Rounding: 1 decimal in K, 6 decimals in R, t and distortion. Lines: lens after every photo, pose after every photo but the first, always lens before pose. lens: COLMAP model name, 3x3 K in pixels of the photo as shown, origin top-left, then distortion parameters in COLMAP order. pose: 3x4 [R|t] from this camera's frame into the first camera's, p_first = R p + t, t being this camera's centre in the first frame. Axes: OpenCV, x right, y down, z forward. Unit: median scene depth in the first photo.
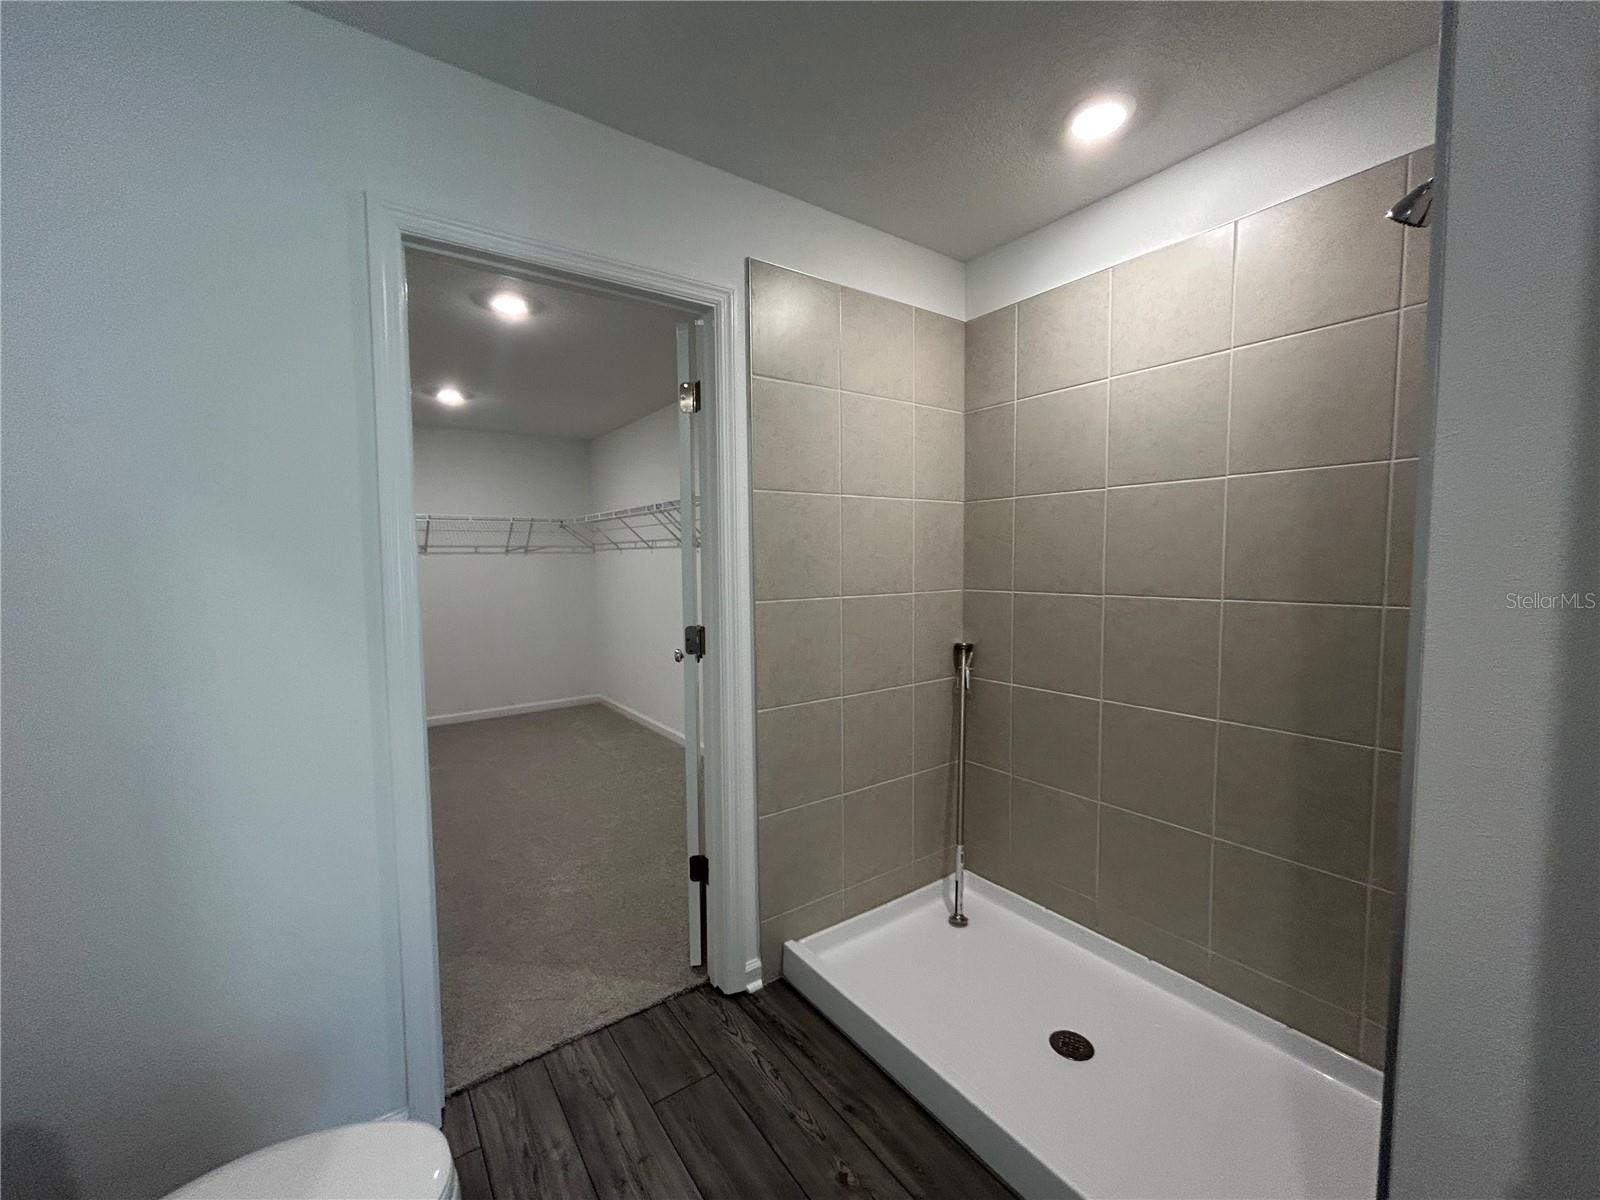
lens RADIAL K [[646.8, 0, 800.3], [0, 646.8, 609.1], [0, 0, 1]] dist [0.000285, 0.000174]
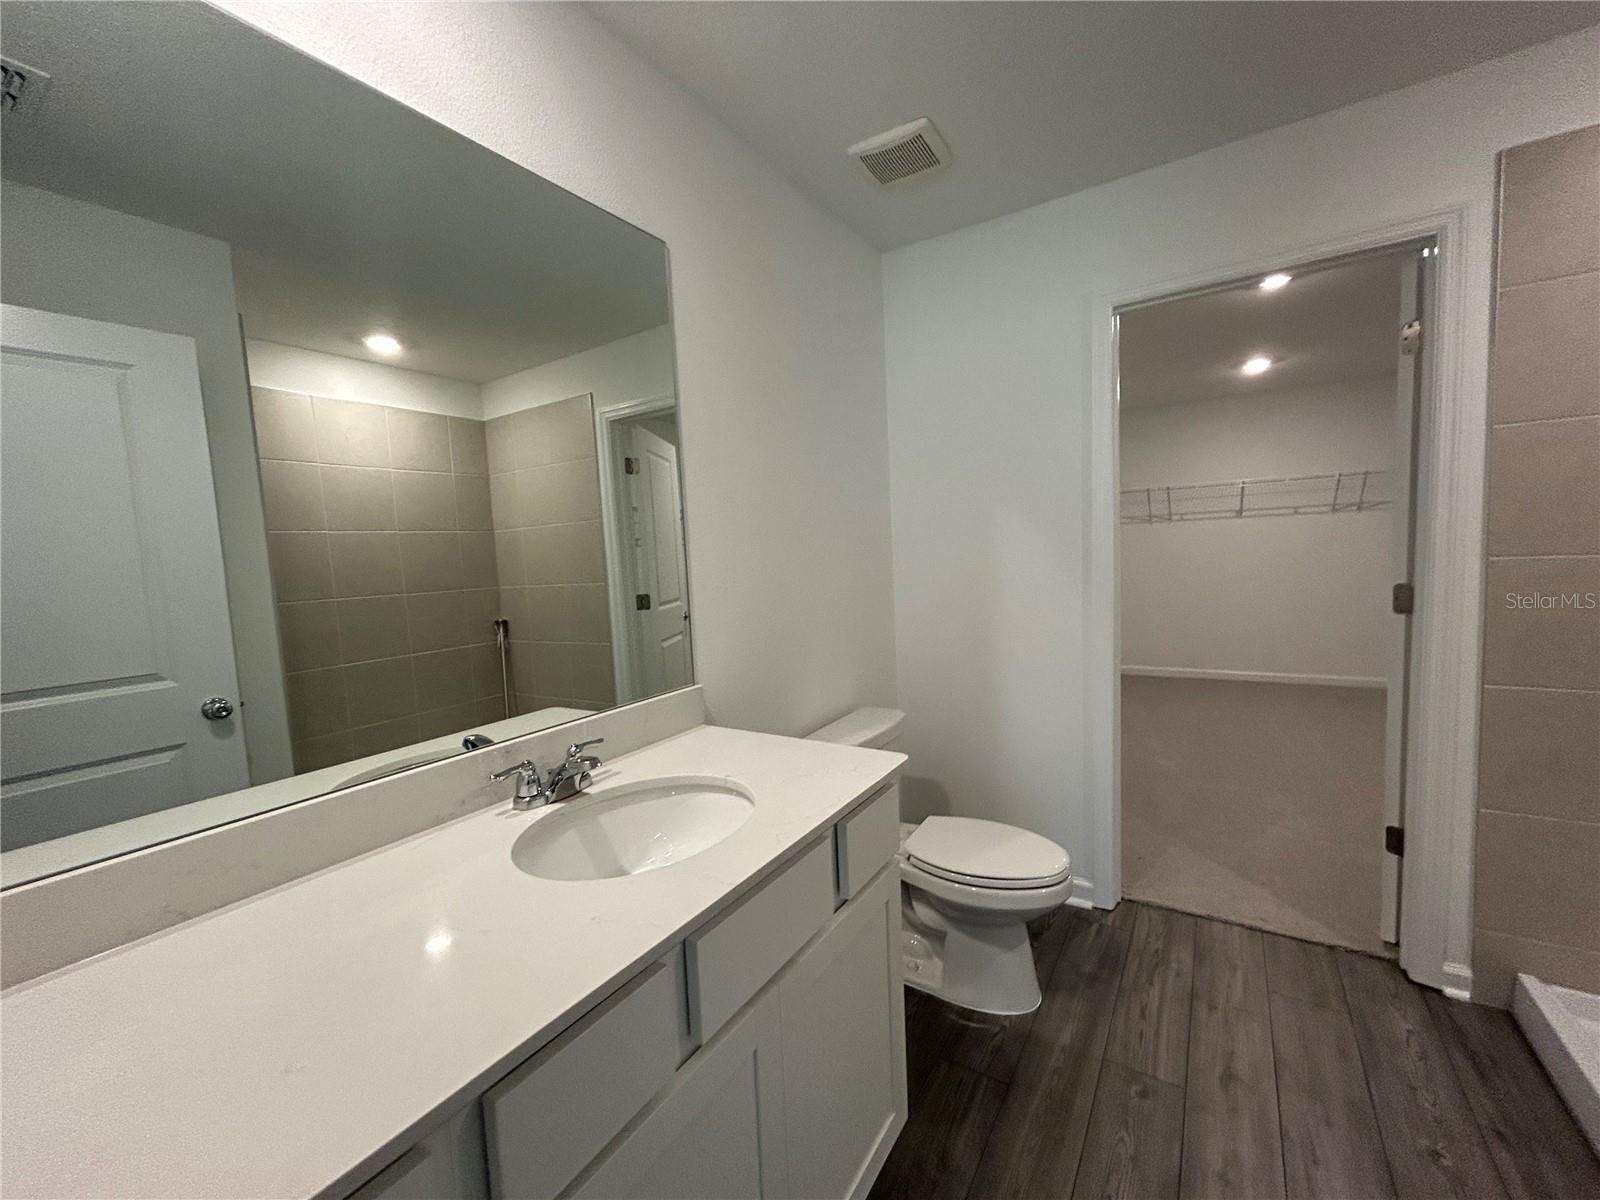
lens RADIAL K [[646.3, 0, 800.0], [0, 646.3, 600.0], [0, 0, 1]] dist [0.000781, 0.000148]
pose [[0.365439, 0.062214, -0.928754, 0.383965], [-0.025251, 0.998059, 0.056921, 0.018519], [0.930493, 0.002651, 0.366301, -0.157978]]
